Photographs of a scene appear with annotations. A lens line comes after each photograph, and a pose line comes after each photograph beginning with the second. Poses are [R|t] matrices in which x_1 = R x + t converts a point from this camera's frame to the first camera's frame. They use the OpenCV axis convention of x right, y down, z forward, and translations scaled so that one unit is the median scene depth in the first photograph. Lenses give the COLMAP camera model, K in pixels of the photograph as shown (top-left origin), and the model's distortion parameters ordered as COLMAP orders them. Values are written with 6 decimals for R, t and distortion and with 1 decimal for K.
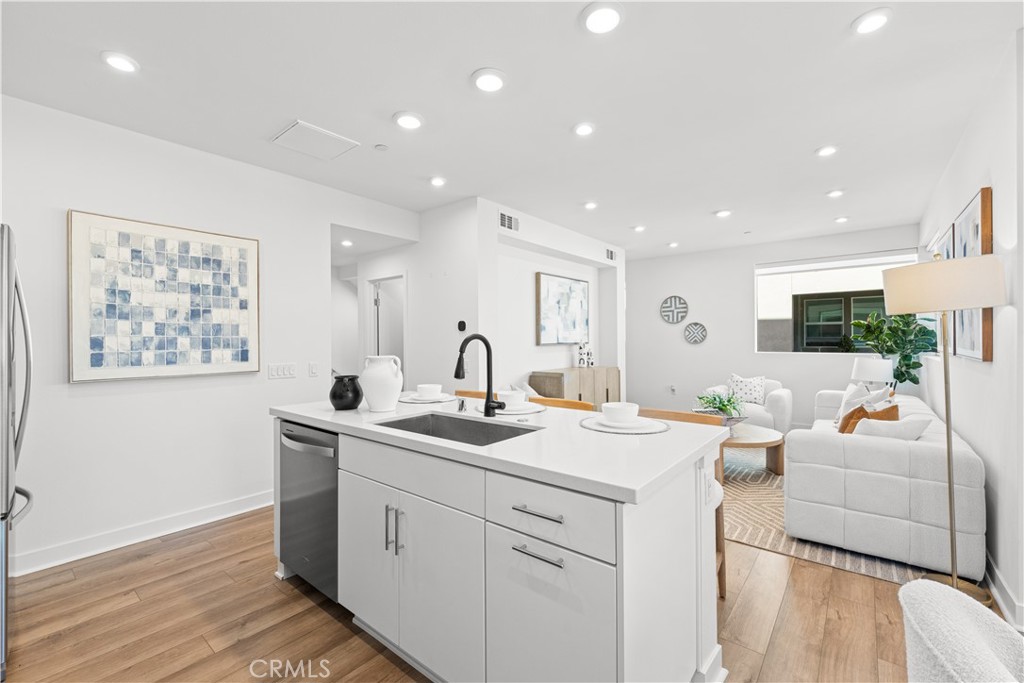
lens RADIAL K [[422.9, 0, 514.6], [0, 422.9, 339.5], [0, 0, 1]] dist [0.001348, -0.003001]
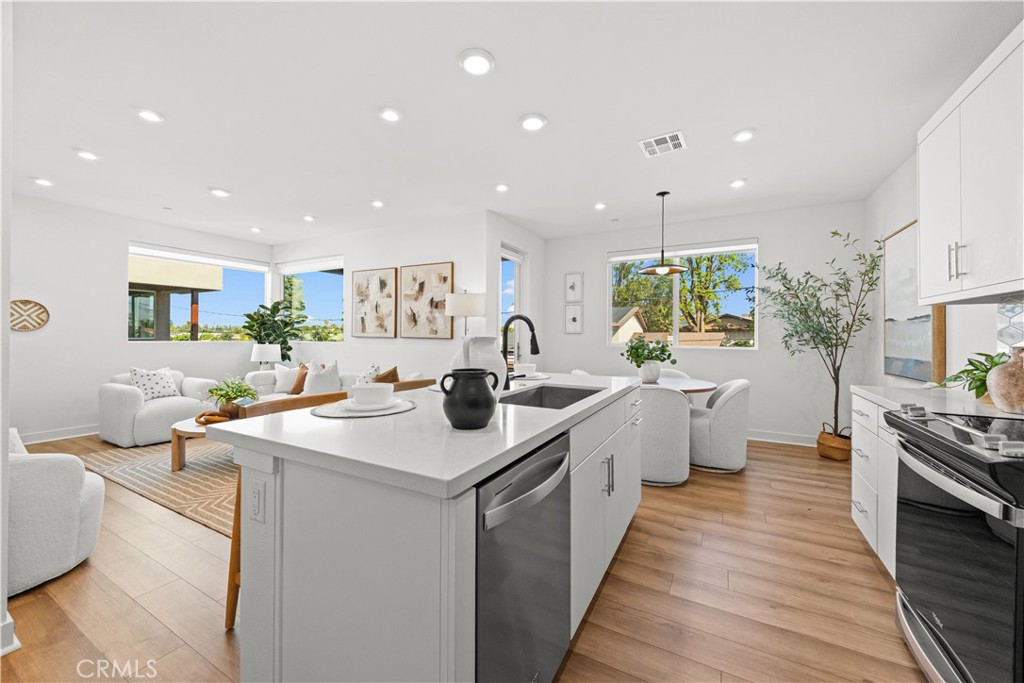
lens RADIAL K [[381.4, 0, 510.3], [0, 381.4, 330.6], [0, 0, 1]] dist [-0.003221, -0.002035]
pose [[-0.169313, 0.018289, 0.985393, -0.743479], [-0.008726, 0.999761, -0.020055, 0.034271], [-0.985524, -0.011994, -0.169113, 0.828736]]
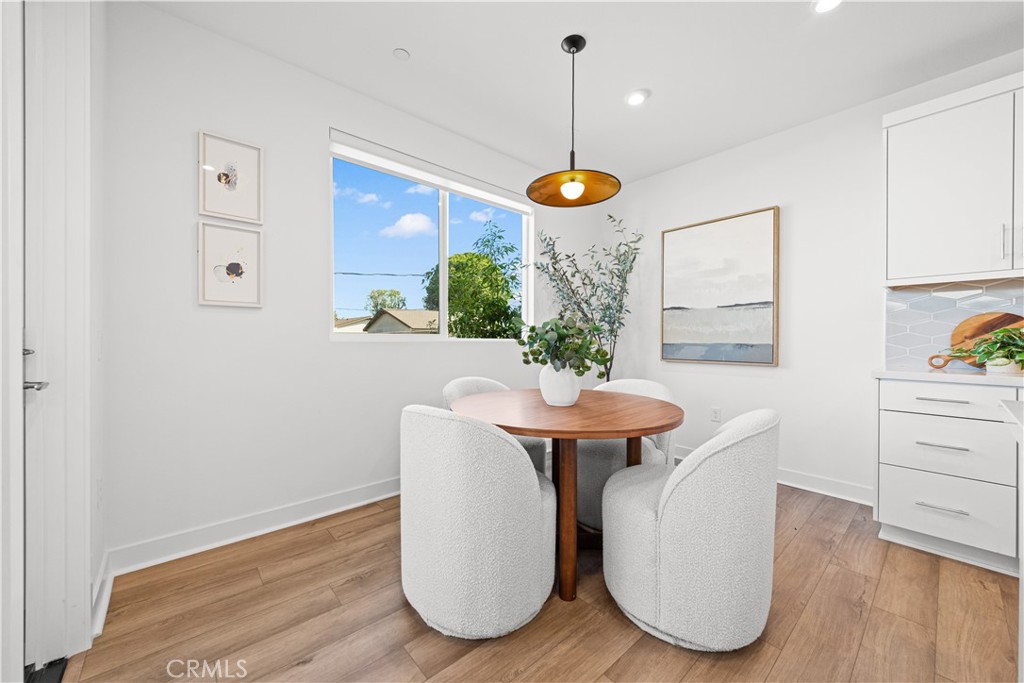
lens RADIAL K [[381.4, 0, 509.0], [0, 381.4, 340.3], [0, 0, 1]] dist [-0.003221, -0.002035]
pose [[-0.983664, 0.001837, 0.180005, 0.500905], [0.001424, 0.999996, -0.002421, 0.073019], [-0.180009, -0.002125, -0.983663, 0.788544]]
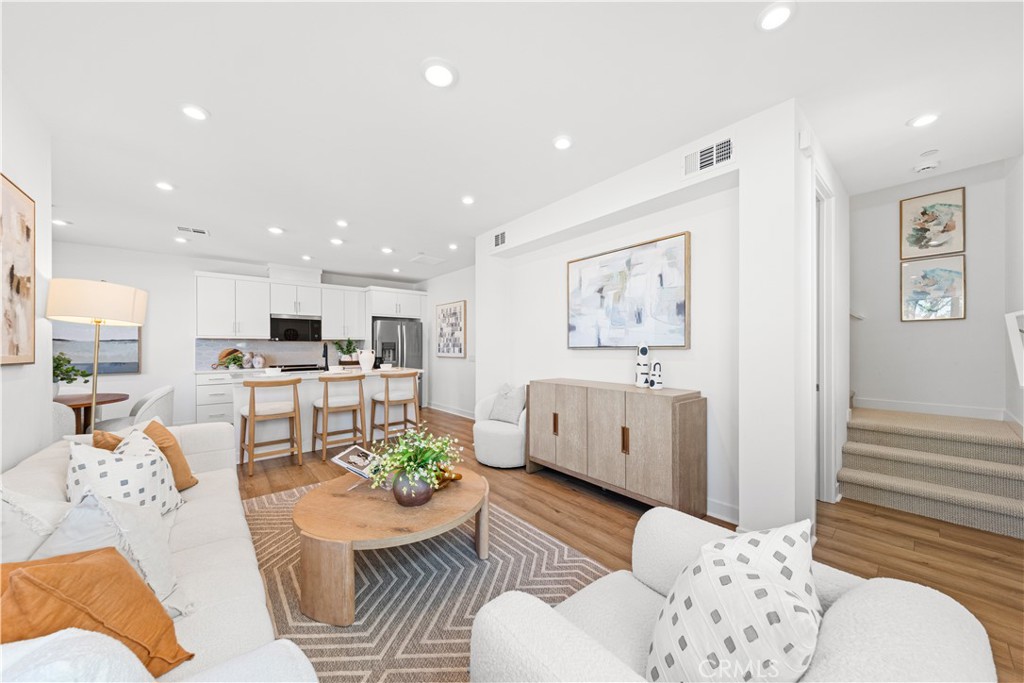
lens RADIAL K [[354.8, 0, 528.9], [0, 354.8, 349.2], [0, 0, 1]] dist [-0.003268, -0.001876]
pose [[-0.163012, 0.013876, -0.986526, 1.419868], [0.007674, 0.999889, 0.012796, 0.009454], [0.986594, -0.005485, -0.163101, 1.902651]]
